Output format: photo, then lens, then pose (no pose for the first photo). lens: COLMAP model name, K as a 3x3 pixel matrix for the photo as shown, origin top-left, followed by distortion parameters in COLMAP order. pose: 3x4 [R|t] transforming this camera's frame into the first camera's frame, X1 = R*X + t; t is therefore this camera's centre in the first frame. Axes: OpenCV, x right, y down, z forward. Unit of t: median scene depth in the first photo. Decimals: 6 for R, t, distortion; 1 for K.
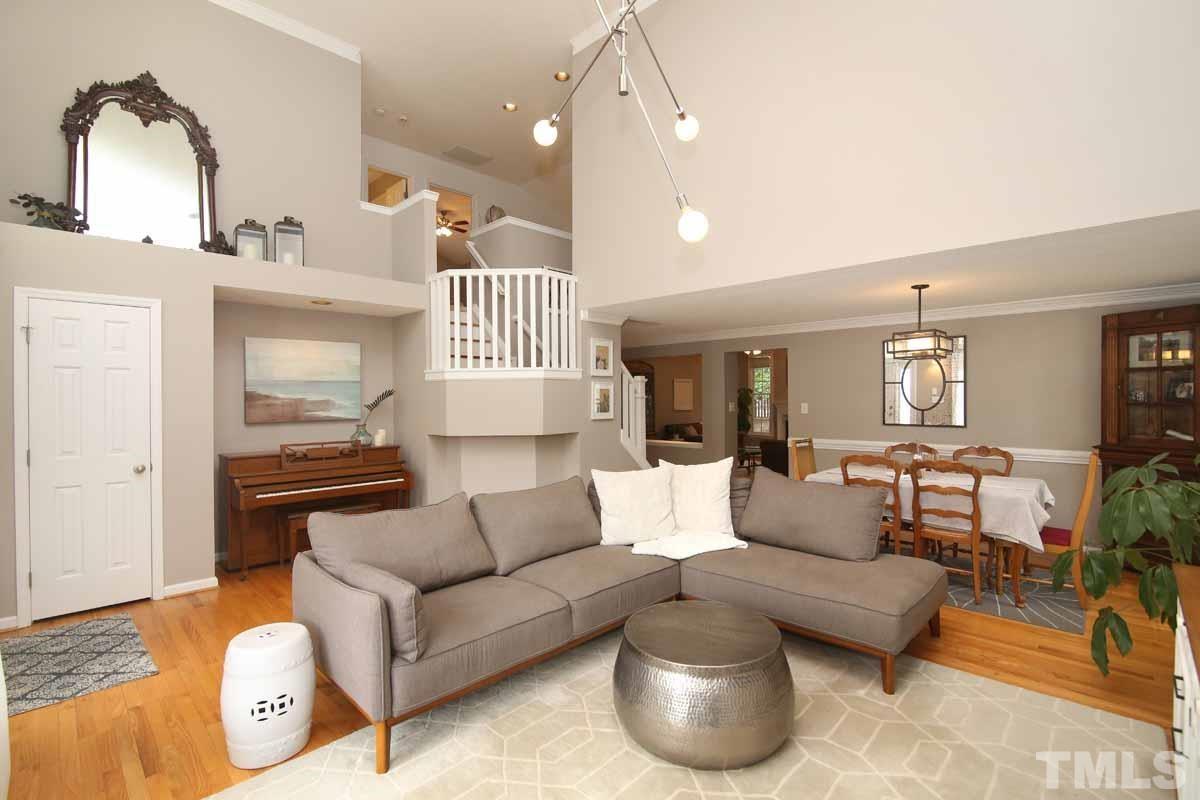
lens RADIAL K [[548.1, 0, 586.9], [0, 548.1, 400.1], [0, 0, 1]] dist [-0.018395, 0.000527]
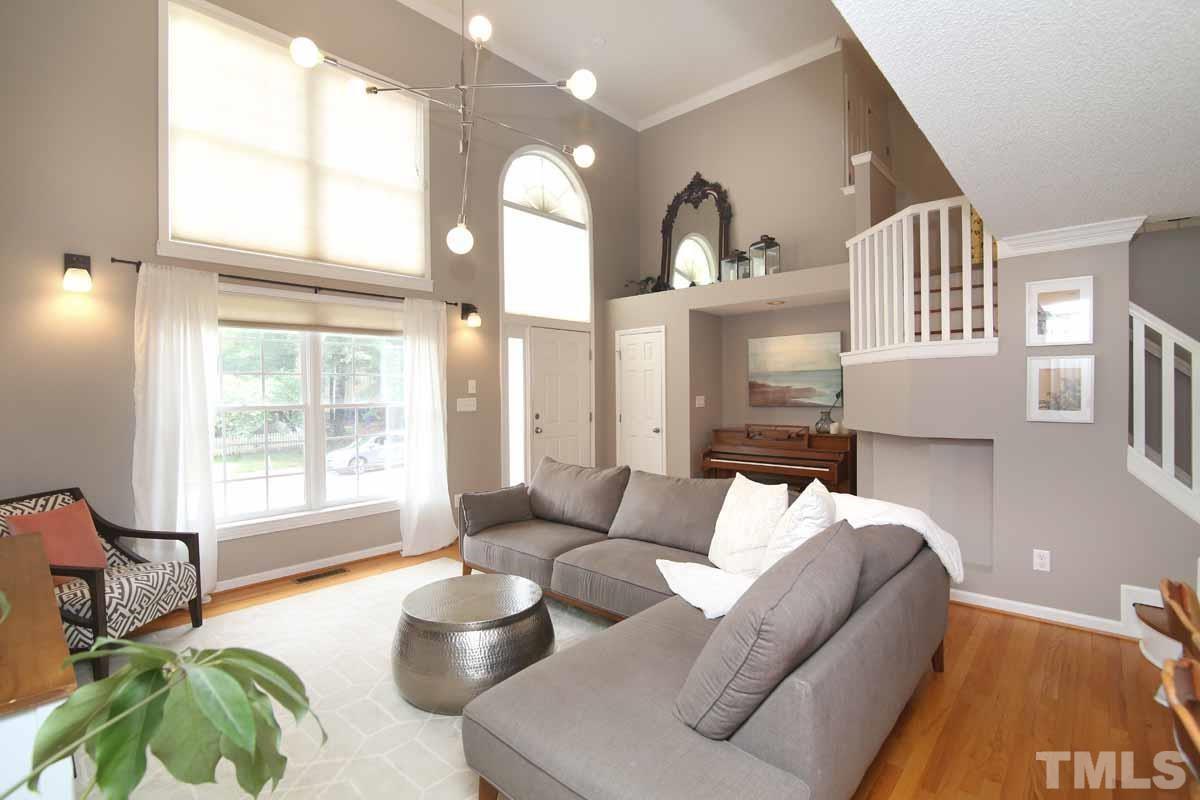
lens RADIAL K [[548.1, 0, 601.5], [0, 548.1, 392.0], [0, 0, 1]] dist [-0.018395, 0.000527]
pose [[0.056170, 0.008235, -0.998387, 0.622567], [0.004421, 0.999954, 0.008497, -0.002836], [0.998411, -0.004891, 0.056131, 0.558601]]
